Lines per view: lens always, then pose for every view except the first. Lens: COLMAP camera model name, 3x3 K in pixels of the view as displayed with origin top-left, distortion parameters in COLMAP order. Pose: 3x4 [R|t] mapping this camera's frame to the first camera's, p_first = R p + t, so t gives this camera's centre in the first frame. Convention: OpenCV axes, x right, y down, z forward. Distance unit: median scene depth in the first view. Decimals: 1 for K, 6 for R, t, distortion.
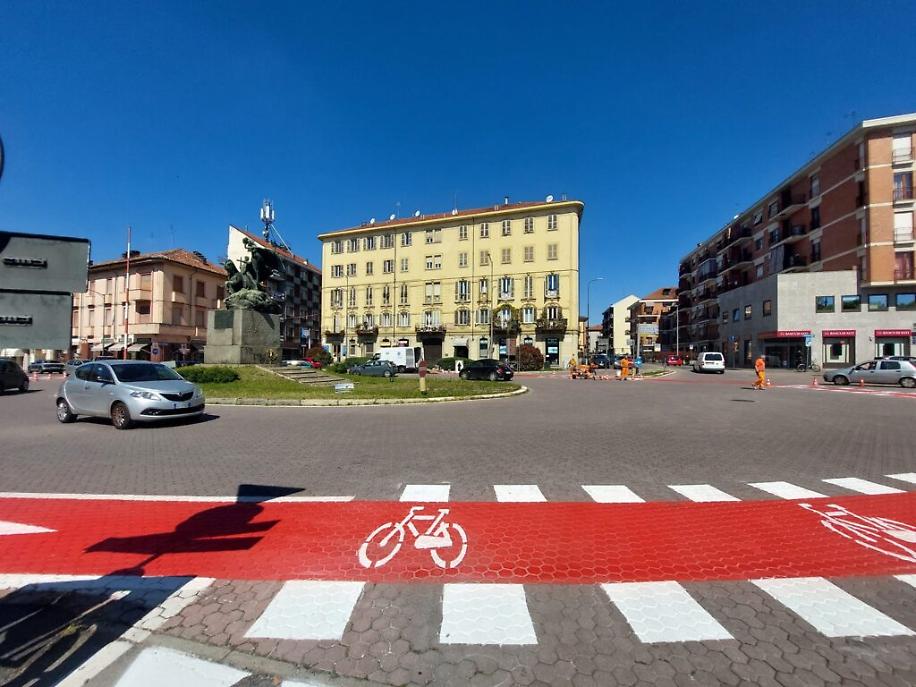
lens RADIAL K [[364.6, 0, 458.1], [0, 364.6, 350.2], [0, 0, 1]] dist [0.000270, -0.012500]
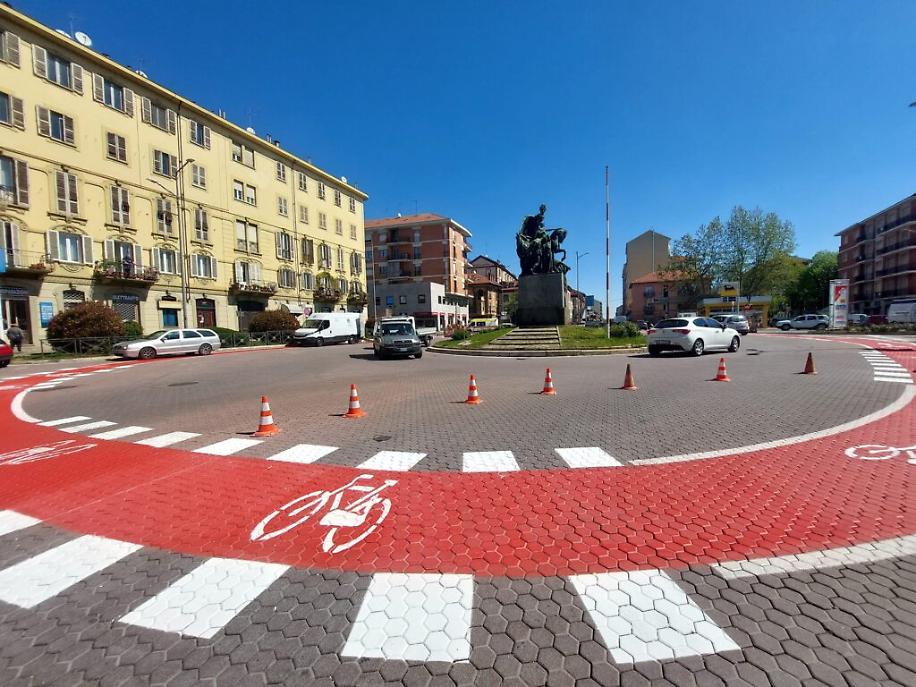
lens RADIAL K [[372.6, 0, 456.1], [0, 372.6, 360.4], [0, 0, 1]] dist [-0.030325, -0.000043]
pose [[0.040063, -0.088166, 0.995300, -0.834231], [0.001287, 0.996103, 0.088185, 0.021535], [-0.999196, -0.002252, 0.040020, 0.595228]]
